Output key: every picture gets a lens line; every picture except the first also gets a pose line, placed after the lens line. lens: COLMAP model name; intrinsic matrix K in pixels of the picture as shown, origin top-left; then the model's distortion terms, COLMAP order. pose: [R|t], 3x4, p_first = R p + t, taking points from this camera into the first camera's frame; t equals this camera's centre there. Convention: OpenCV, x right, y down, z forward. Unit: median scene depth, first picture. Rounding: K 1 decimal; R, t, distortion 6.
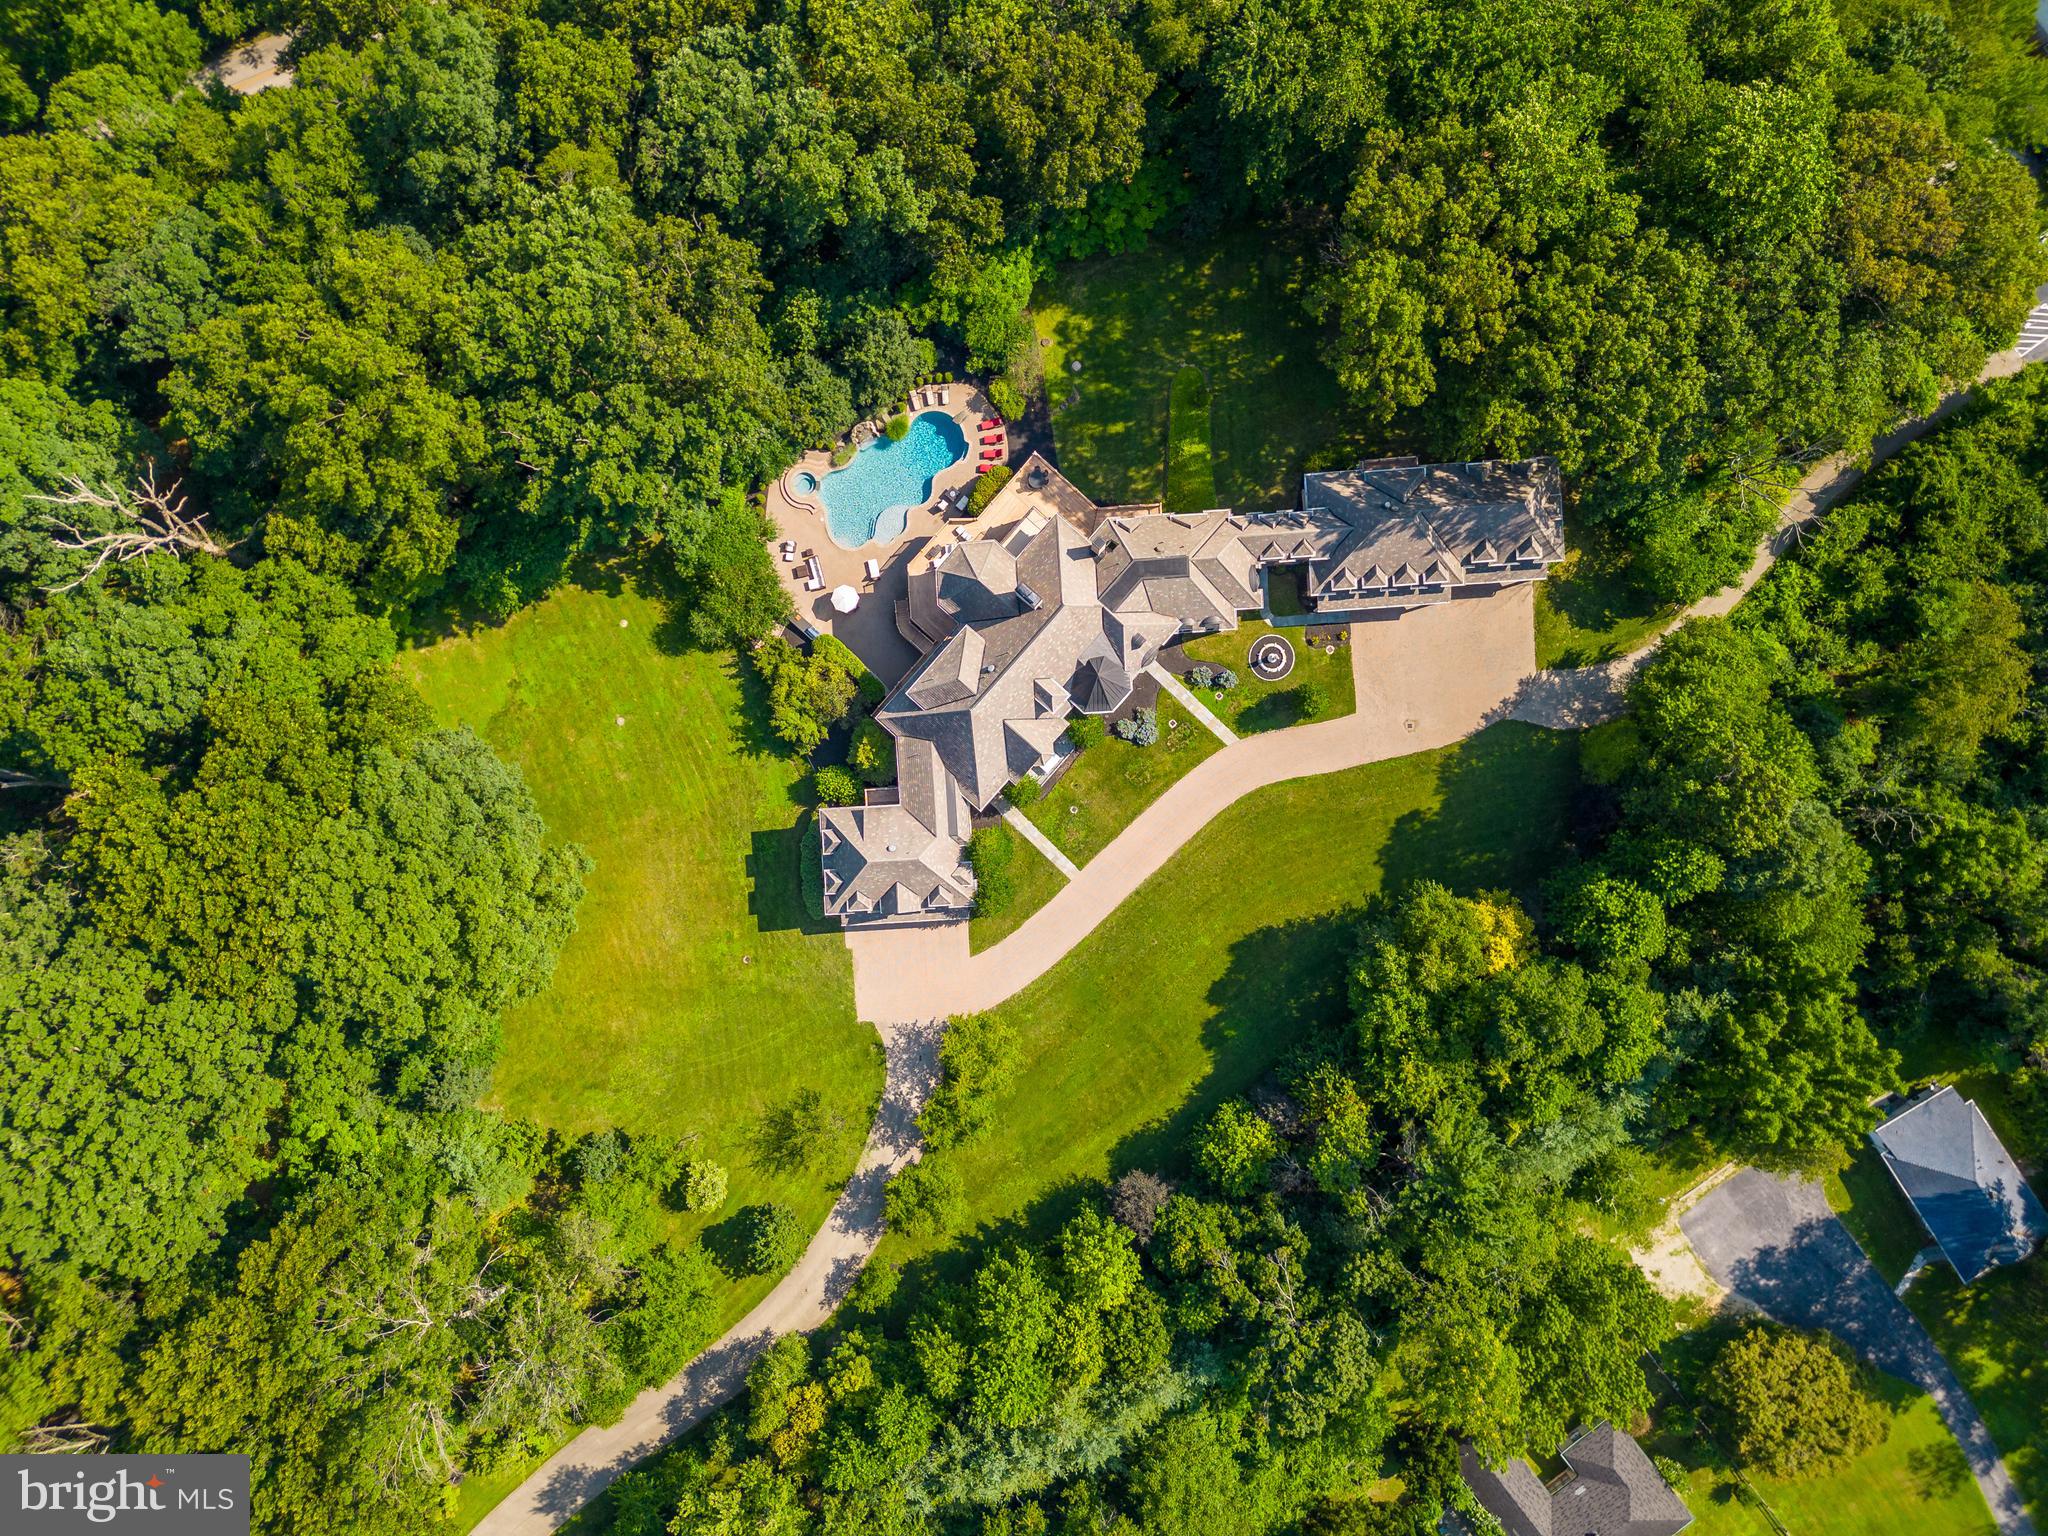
lens RADIAL K [[1408.4, 0, 1020.5], [0, 1408.4, 796.3], [0, 0, 1]] dist [0.067081, -0.000709]
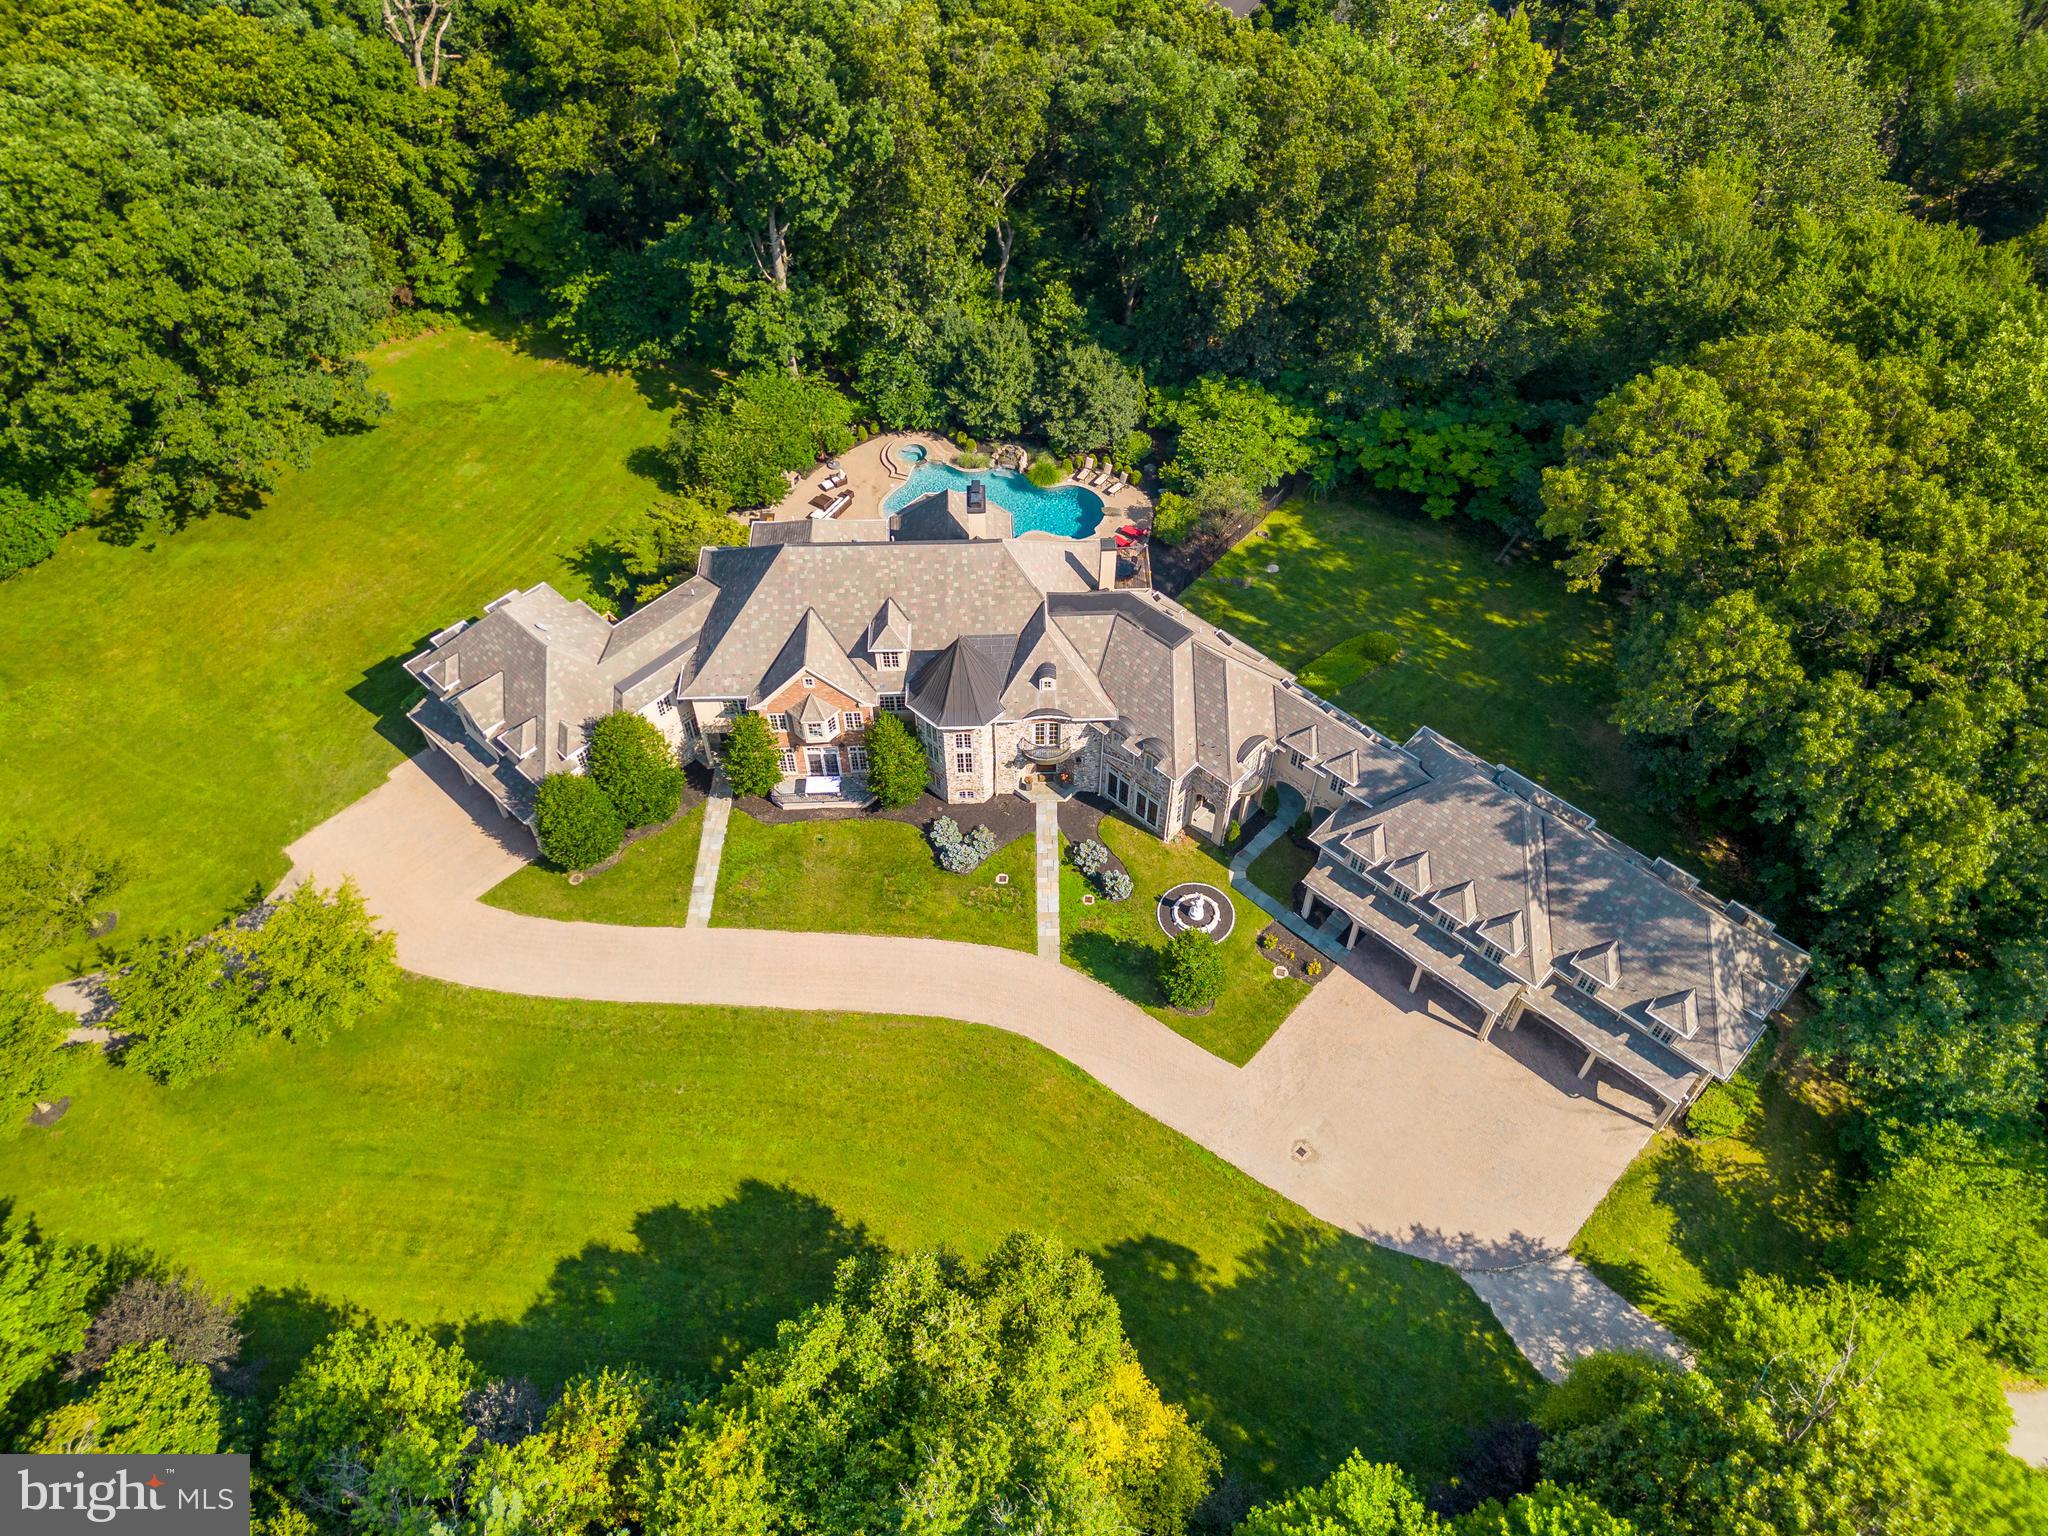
lens RADIAL K [[1451.8, 0, 1031.2], [0, 1451.8, 798.9], [0, 0, 1]] dist [0.040638, -0.002937]
pose [[0.683622, 0.577343, -0.446471, 0.373008], [-0.729018, 0.511204, -0.455196, 0.203137], [-0.034566, 0.636667, 0.770364, 0.502873]]
